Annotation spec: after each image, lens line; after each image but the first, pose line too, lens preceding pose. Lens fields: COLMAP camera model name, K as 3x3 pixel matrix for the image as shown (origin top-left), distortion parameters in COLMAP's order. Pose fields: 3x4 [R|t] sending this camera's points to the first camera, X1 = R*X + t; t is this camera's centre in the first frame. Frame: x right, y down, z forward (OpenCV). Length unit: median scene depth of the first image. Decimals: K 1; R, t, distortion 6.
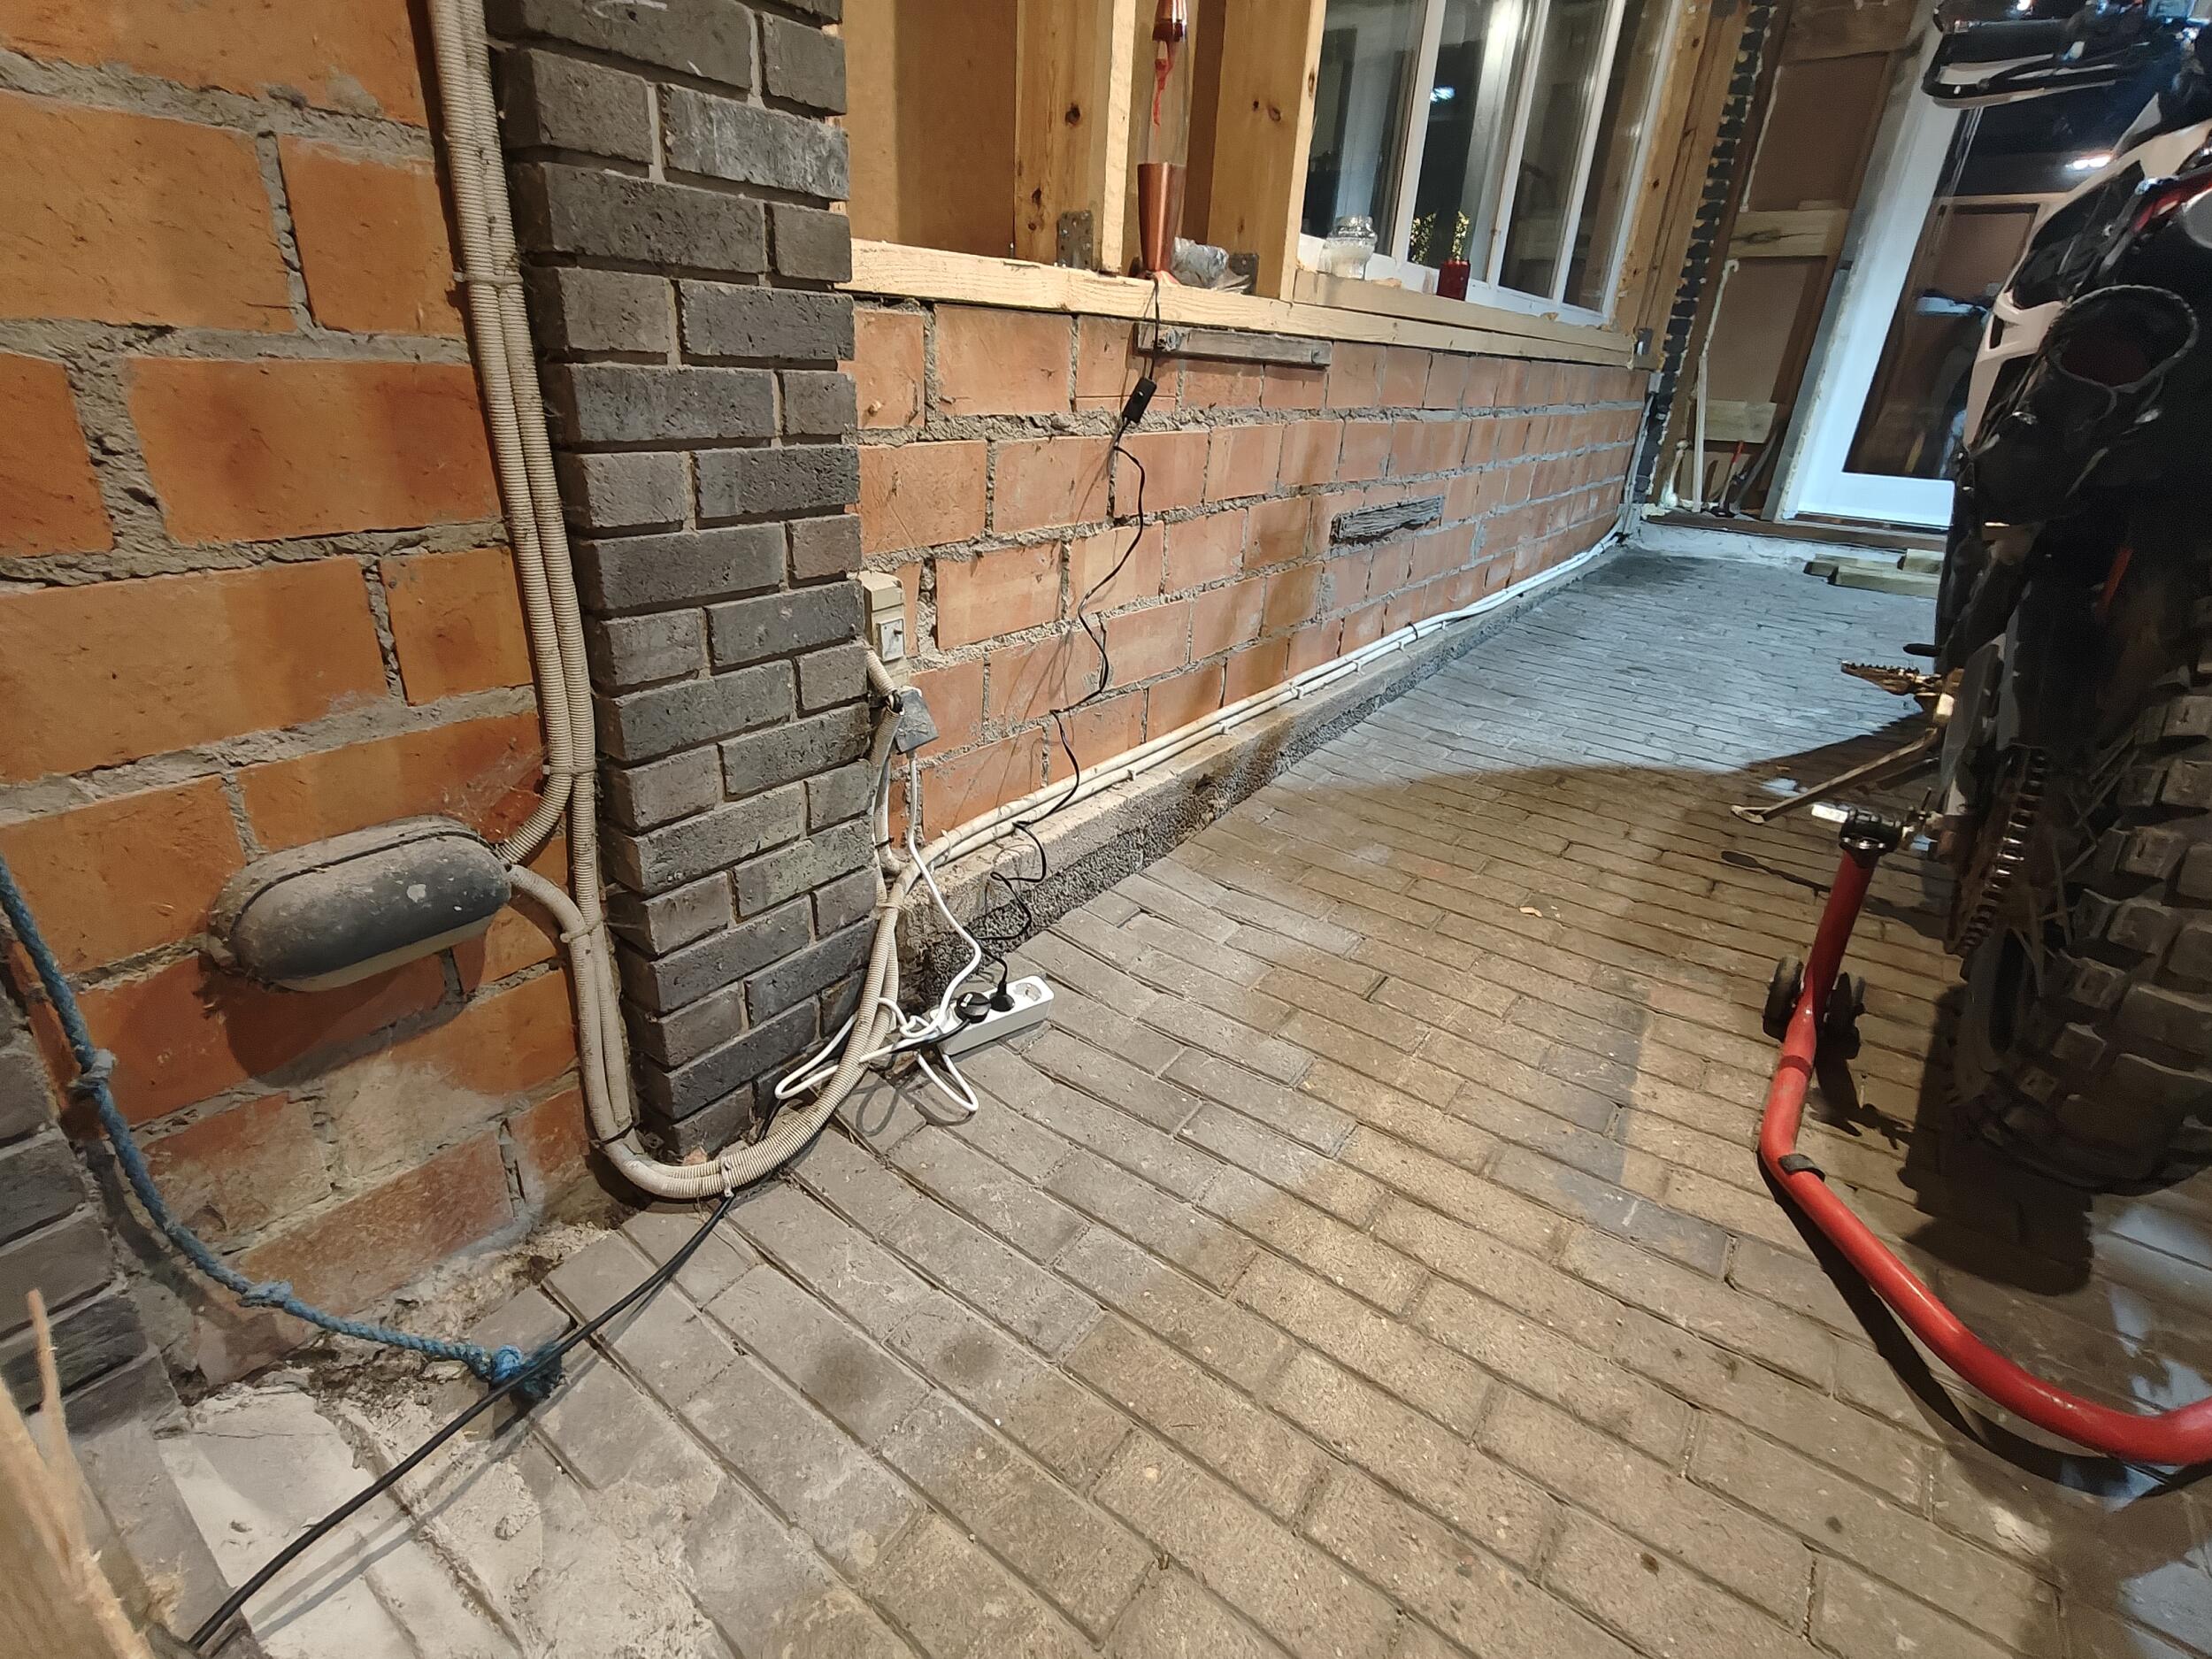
lens RADIAL K [[1042.0, 0, 1095.8], [0, 1042.0, 813.5], [0, 0, 1]] dist [0.004115, 0.000789]
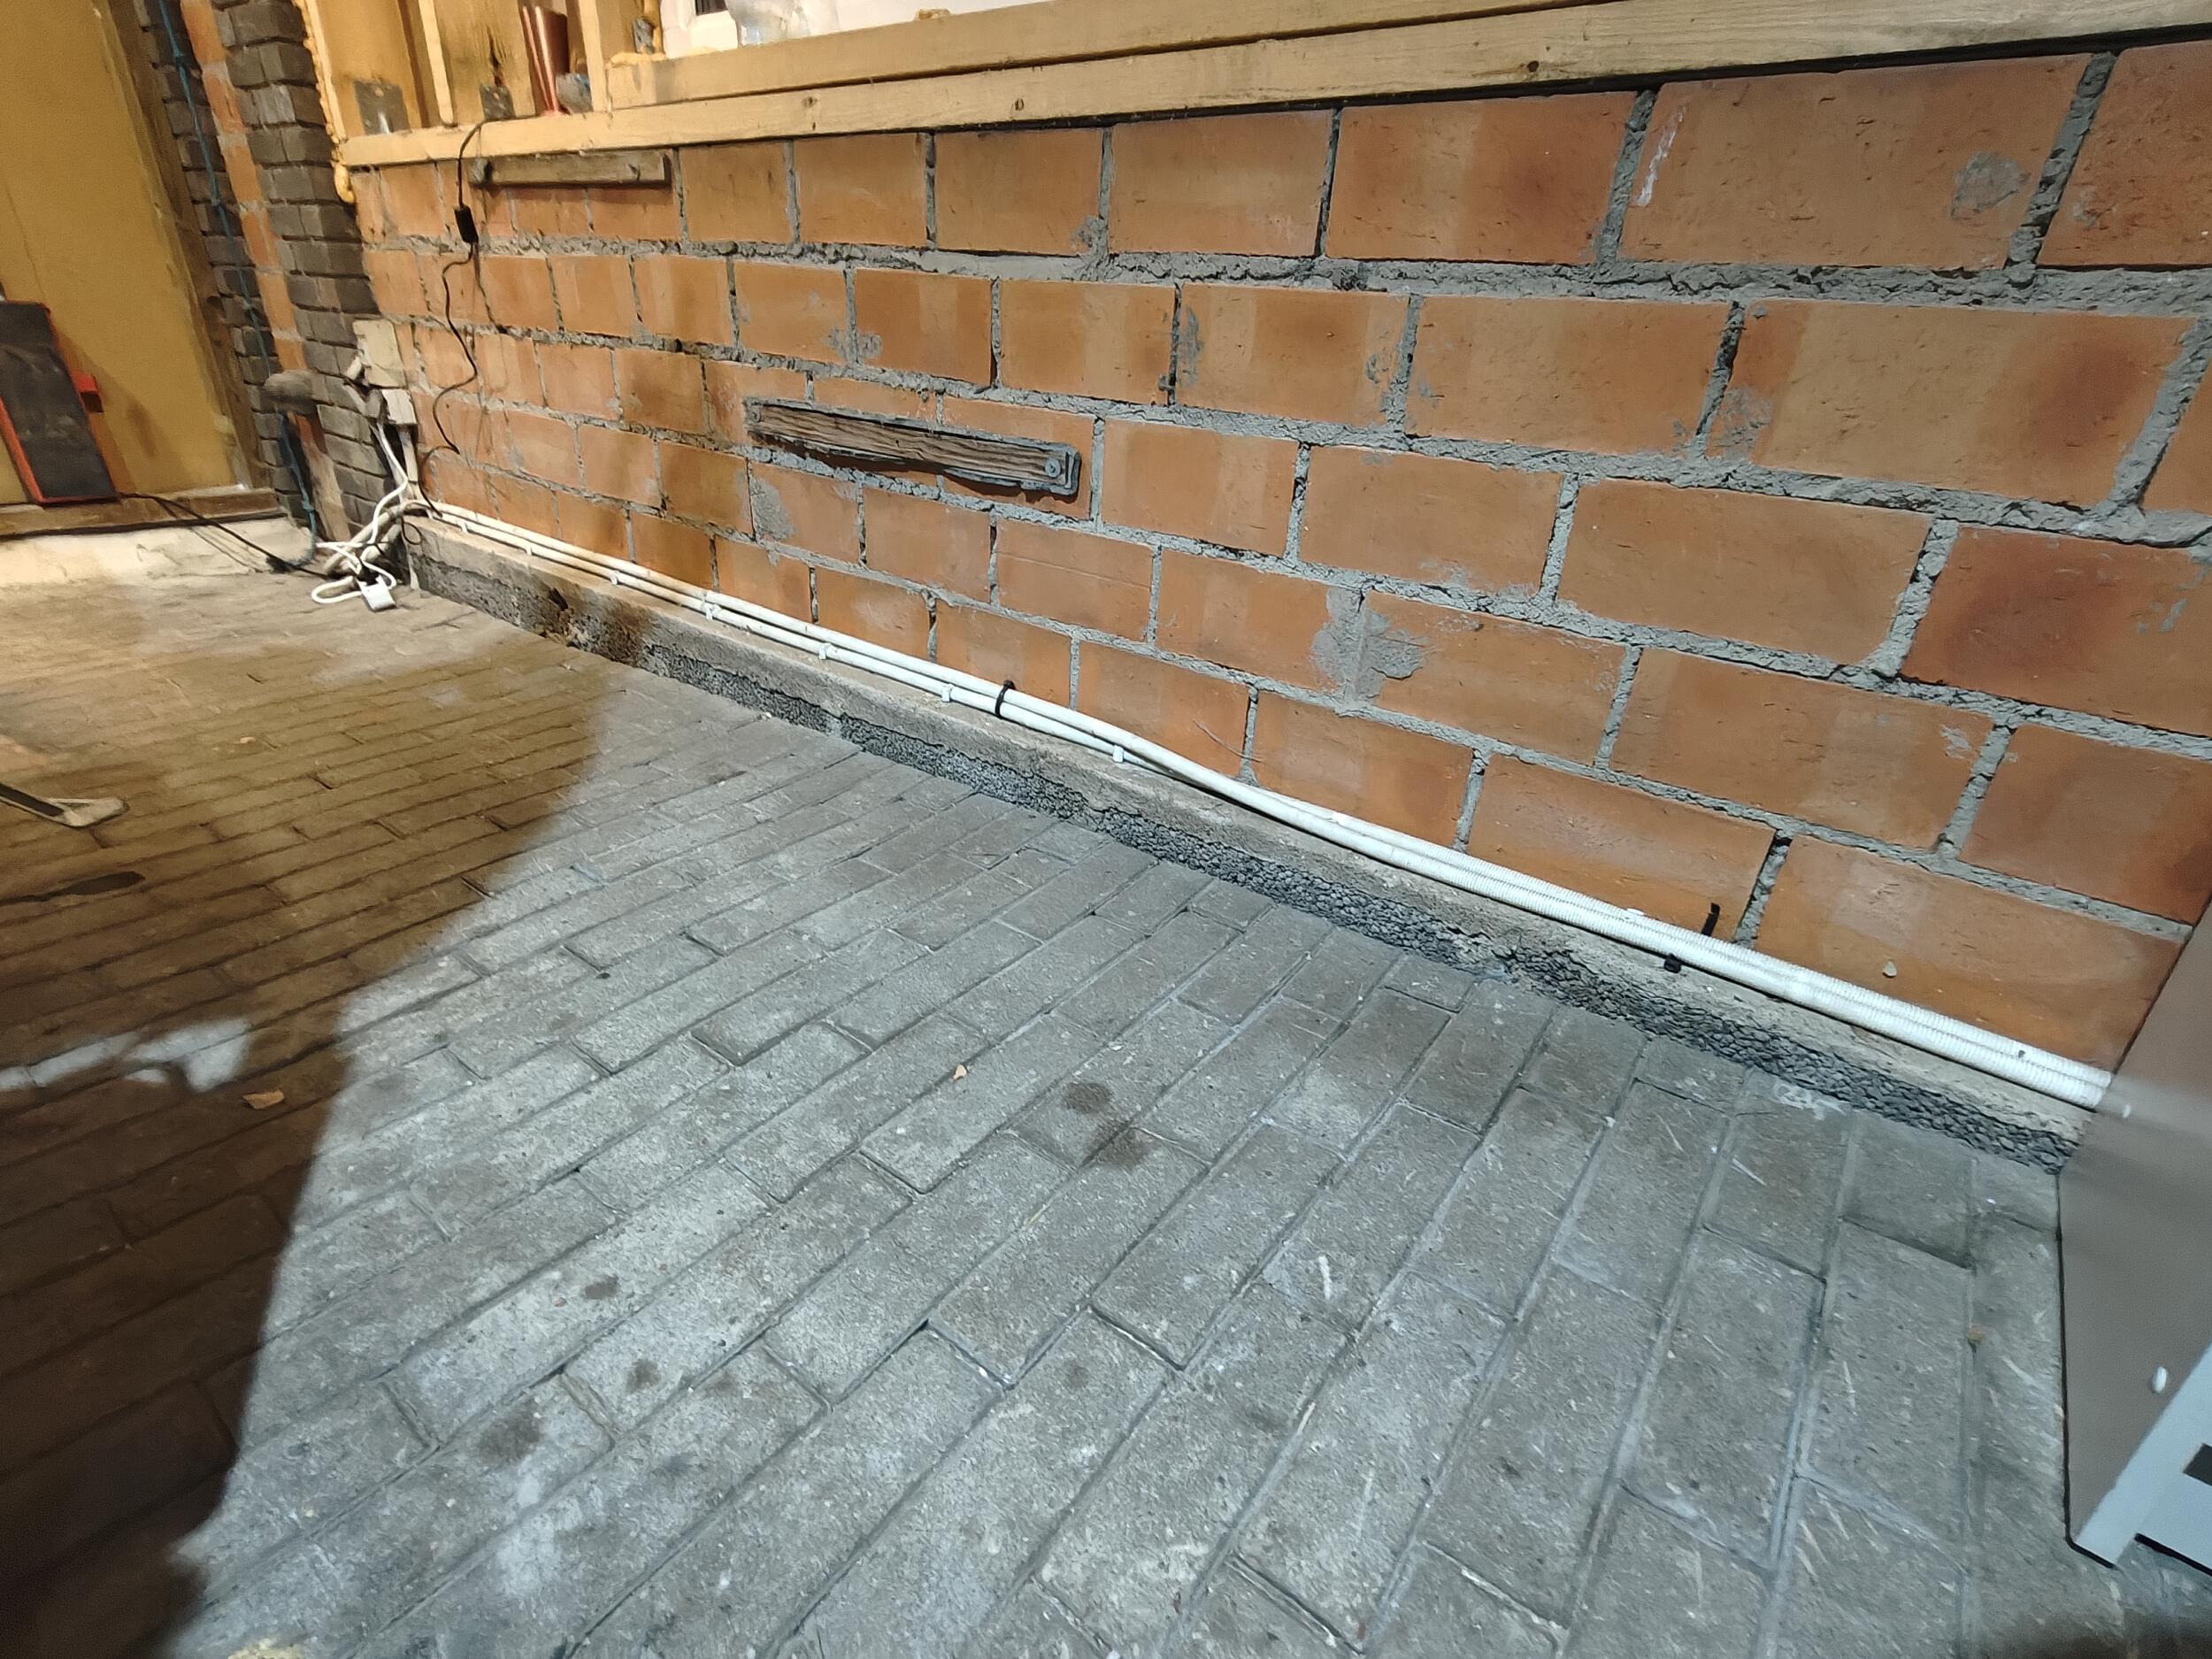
lens RADIAL K [[1042.0, 0, 1095.8], [0, 1042.0, 813.5], [0, 0, 1]] dist [0.004115, 0.000789]
pose [[-0.030441, 0.387316, -0.921444, 1.735060], [-0.452284, 0.816758, 0.358254, -0.721999], [0.891354, 0.427660, 0.150314, 2.117978]]
